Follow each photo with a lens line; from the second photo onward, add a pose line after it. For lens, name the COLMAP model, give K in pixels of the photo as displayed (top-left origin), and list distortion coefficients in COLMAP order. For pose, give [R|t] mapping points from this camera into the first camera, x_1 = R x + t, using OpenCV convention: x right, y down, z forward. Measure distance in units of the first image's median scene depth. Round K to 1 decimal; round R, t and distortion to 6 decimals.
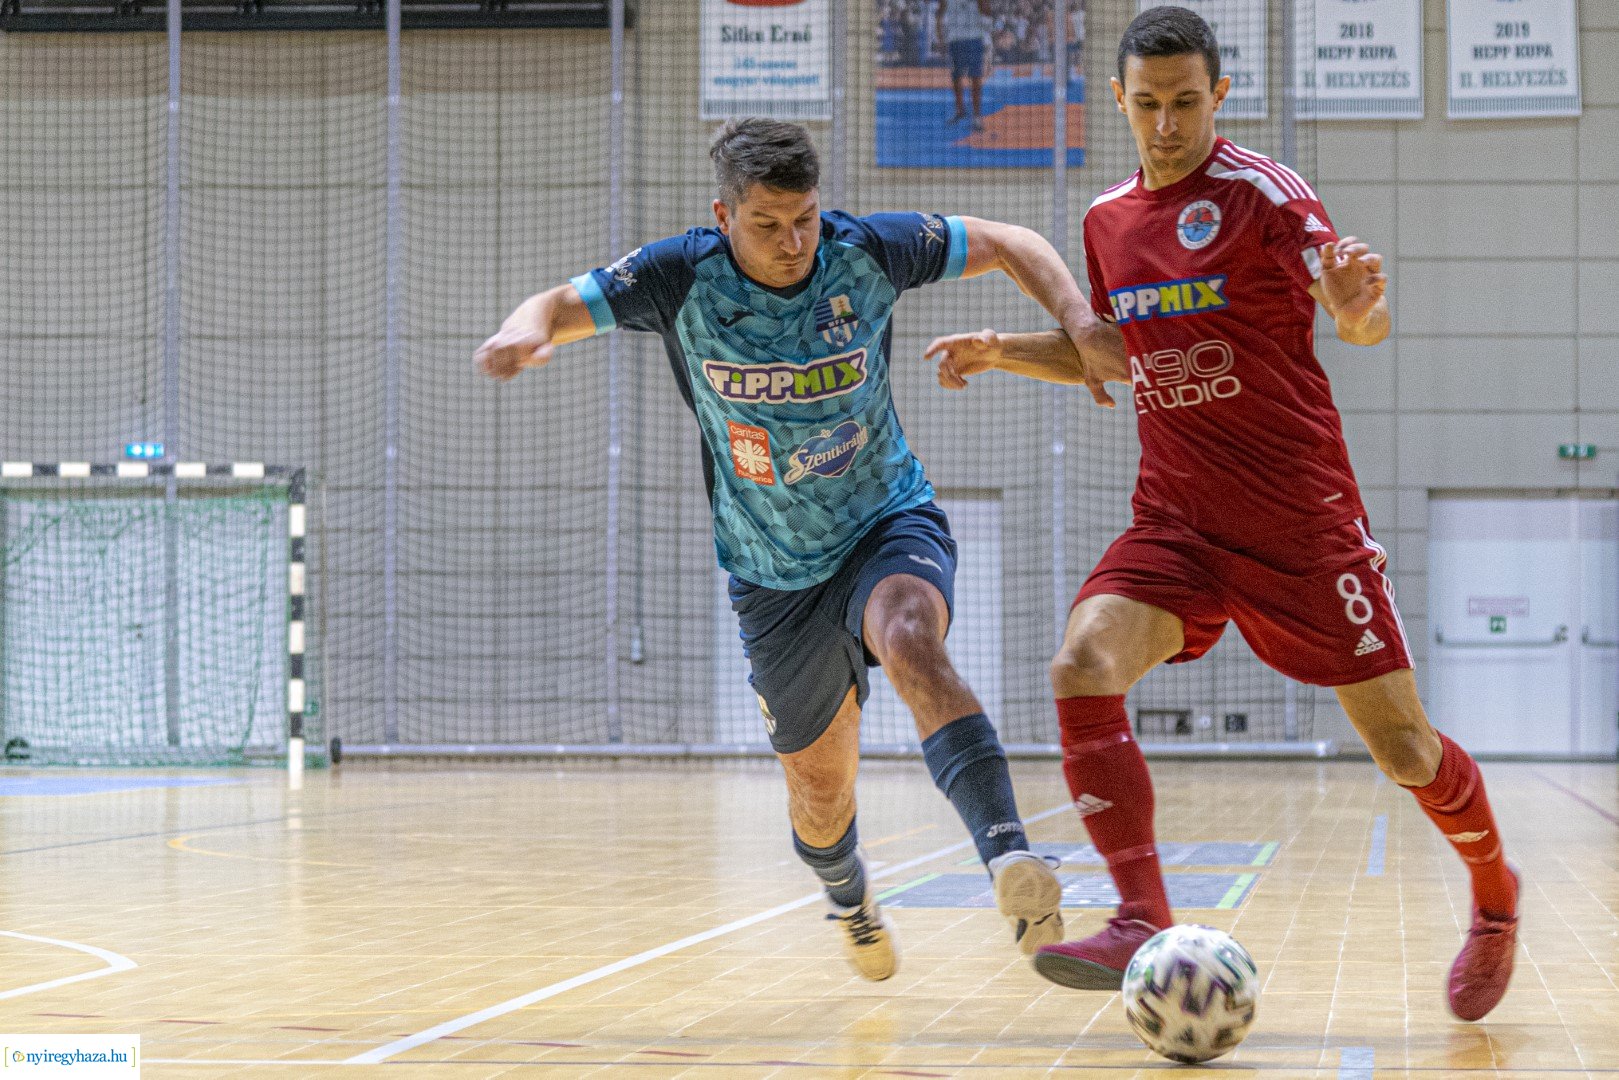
lens RADIAL K [[8805.3, 0, 809.5], [0, 8805.3, 540.0], [0, 0, 1]] dist [0.224278, 3.237805]
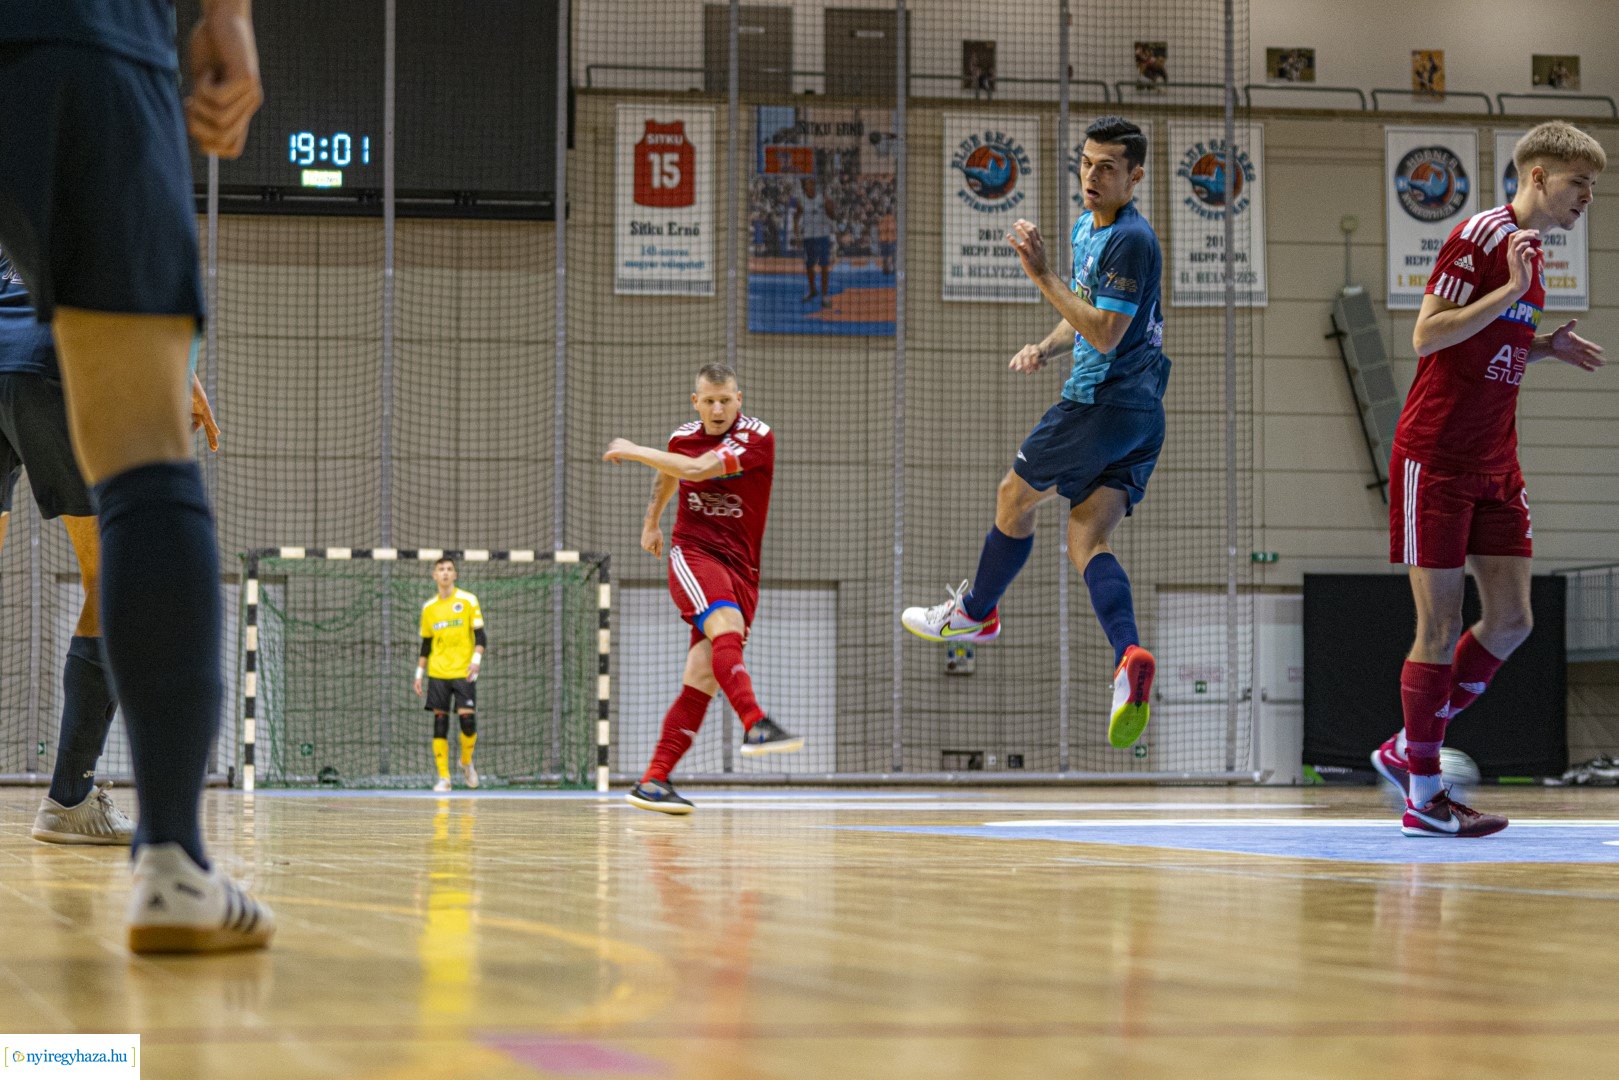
lens RADIAL K [[8805.3, 0, 809.5], [0, 8805.3, 540.0], [0, 0, 1]] dist [0.224278, 3.237805]
pose [[0.927326, 0.011914, 0.374065, -0.470463], [-0.005512, 0.999820, -0.018181, 0.011811], [-0.374214, 0.014798, 0.927224, -0.208536]]
